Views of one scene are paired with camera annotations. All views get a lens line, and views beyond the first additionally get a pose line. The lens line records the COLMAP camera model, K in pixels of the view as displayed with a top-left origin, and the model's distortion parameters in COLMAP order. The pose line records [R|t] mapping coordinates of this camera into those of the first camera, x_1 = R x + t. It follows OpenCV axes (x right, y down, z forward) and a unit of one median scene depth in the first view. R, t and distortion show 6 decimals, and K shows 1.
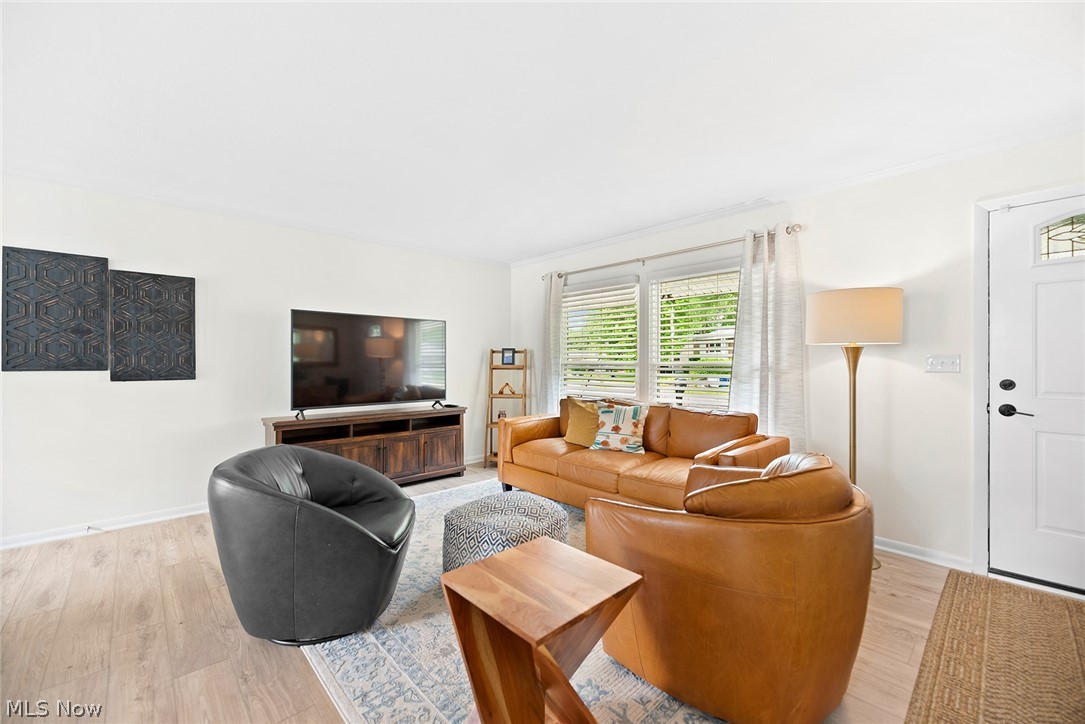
lens RADIAL K [[438.7, 0, 544.8], [0, 438.7, 359.2], [0, 0, 1]] dist [0.002989, -0.001110]
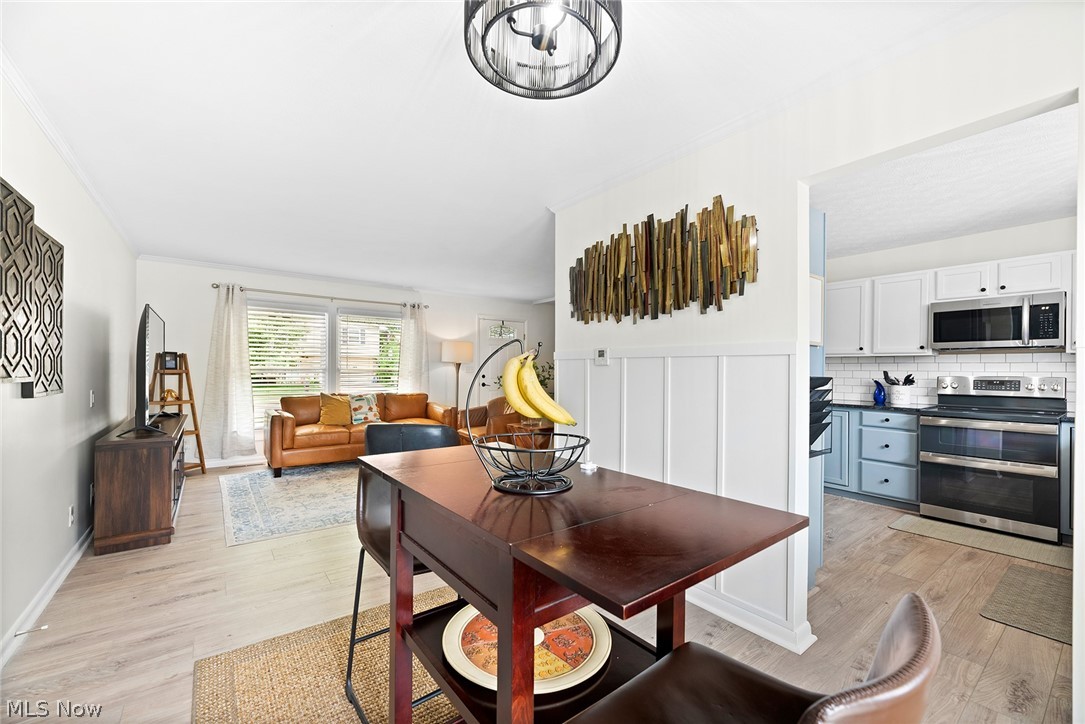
lens RADIAL K [[438.7, 0, 546.0], [0, 438.7, 371.7], [0, 0, 1]] dist [0.002989, -0.001110]
pose [[0.100397, -0.006312, 0.994927, -1.348011], [-0.015557, 0.999848, 0.007914, -0.004045], [-0.994826, -0.016273, 0.100284, 0.167232]]
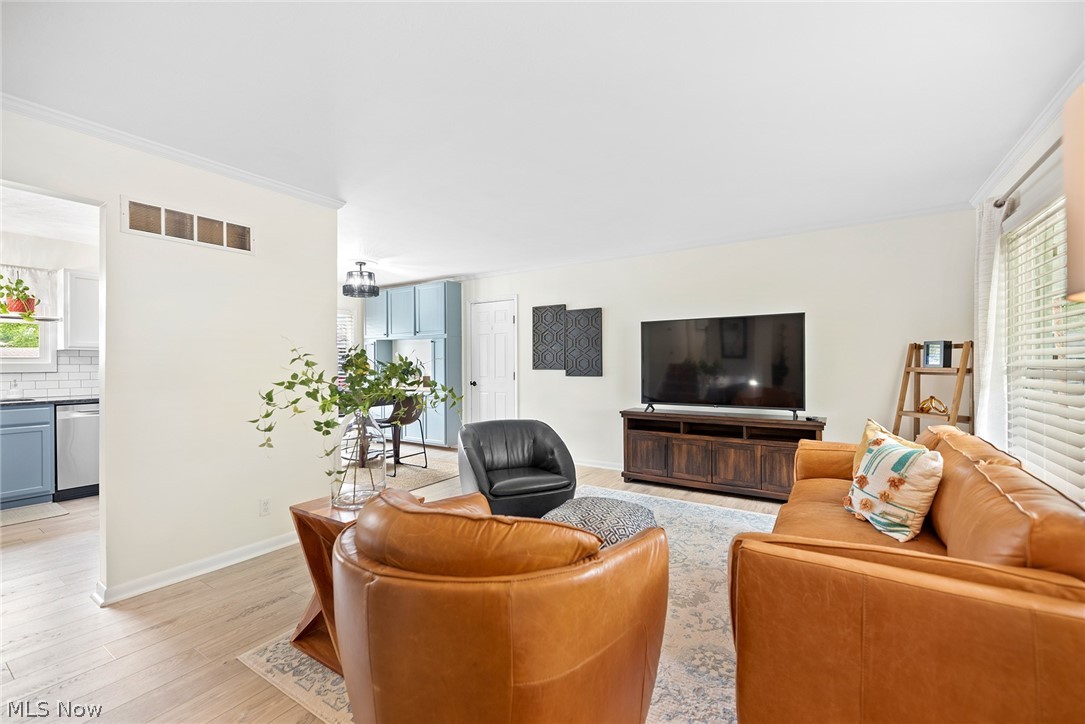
lens RADIAL K [[438.7, 0, 537.8], [0, 438.7, 367.7], [0, 0, 1]] dist [0.002989, -0.001110]
pose [[0.249457, 0.005535, -0.968370, 0.547738], [0.011990, 0.999889, 0.008804, 0.001024], [0.968312, -0.013807, 0.249363, 0.408260]]
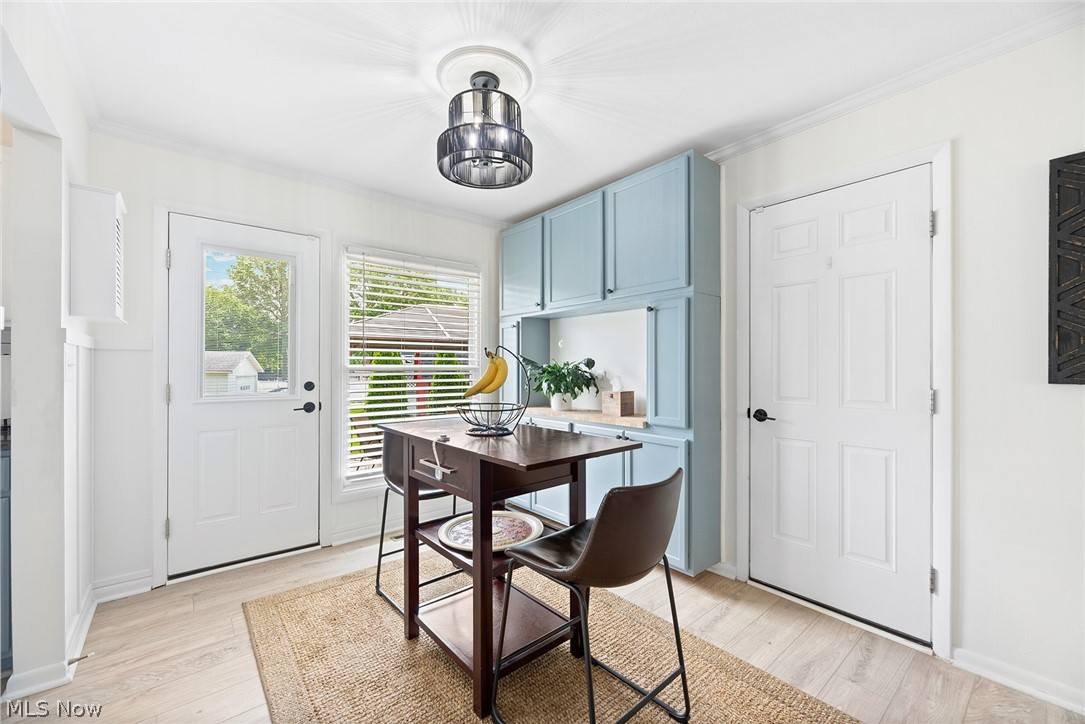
lens RADIAL K [[438.7, 0, 540.9], [0, 438.7, 367.9], [0, 0, 1]] dist [0.002989, -0.001110]
pose [[-0.051513, -0.000963, -0.998672, -0.504599], [0.006104, 0.999981, -0.001279, 0.003383], [0.998654, -0.006162, -0.051506, 0.298918]]
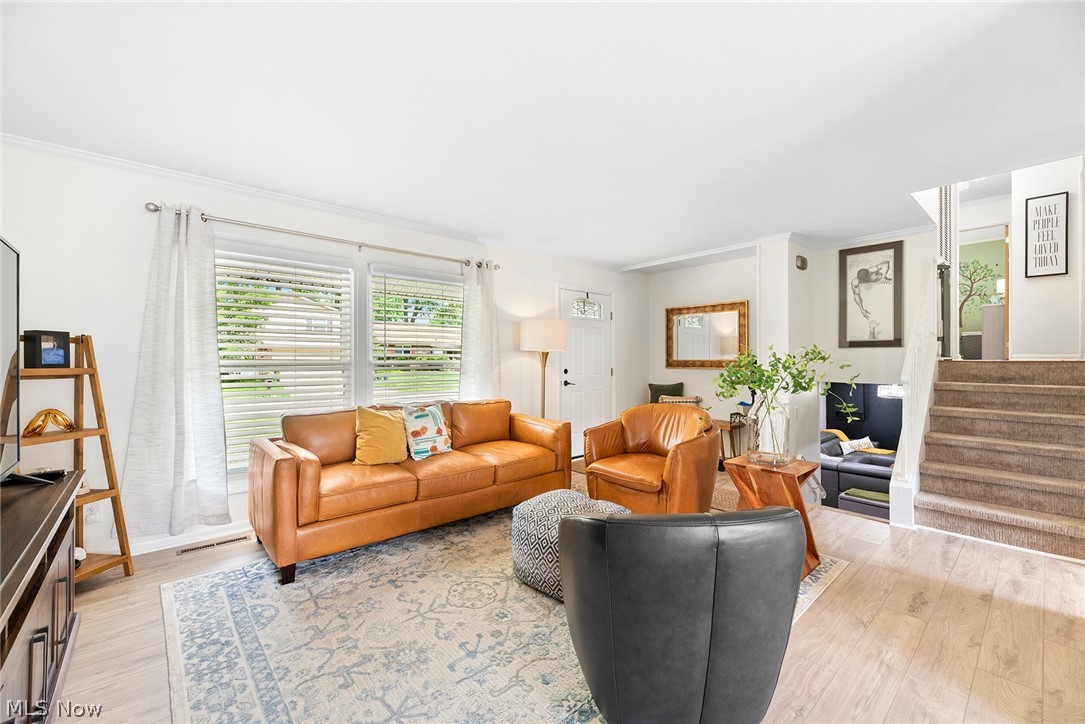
lens RADIAL K [[438.7, 0, 545.9], [0, 438.7, 359.3], [0, 0, 1]] dist [0.002989, -0.001110]
pose [[0.020089, 0.002394, 0.999795, -0.753542], [-0.005743, 0.999981, -0.002279, 0.002375], [-0.999782, -0.005696, 0.020103, 0.710884]]
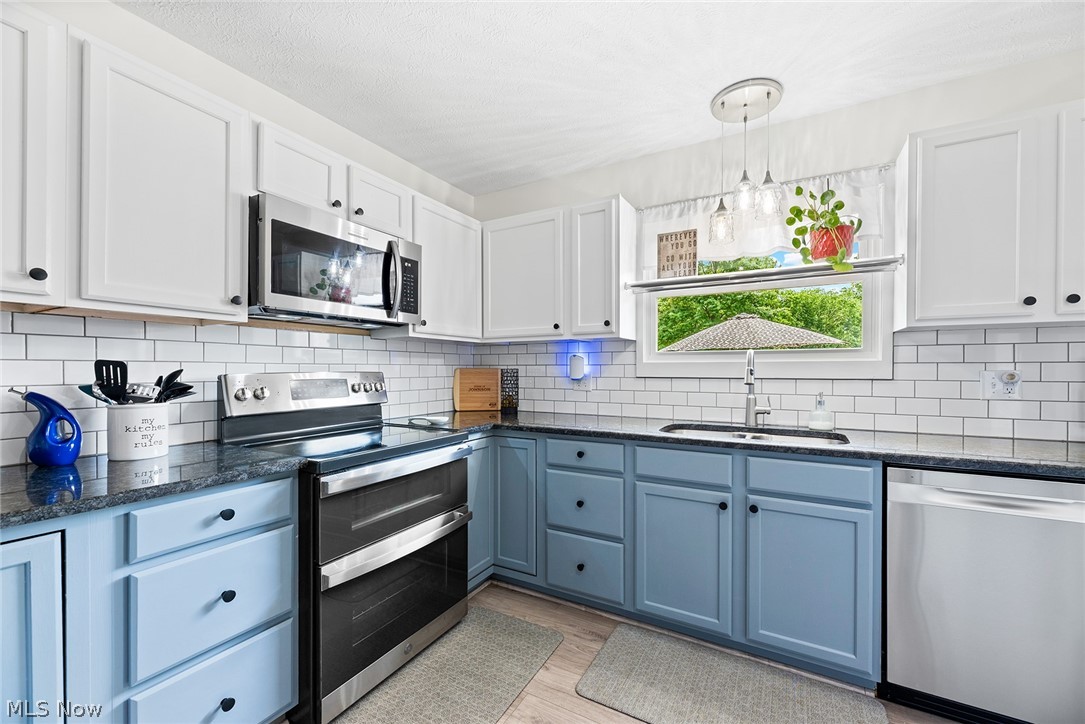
lens RADIAL K [[438.7, 0, 538.9], [0, 438.7, 372.5], [0, 0, 1]] dist [0.002989, -0.001110]
pose [[-0.953564, -0.000300, -0.301191, -0.329273], [0.000295, 0.999998, -0.001930, -0.000145], [0.301191, -0.001929, -0.953562, -0.155969]]
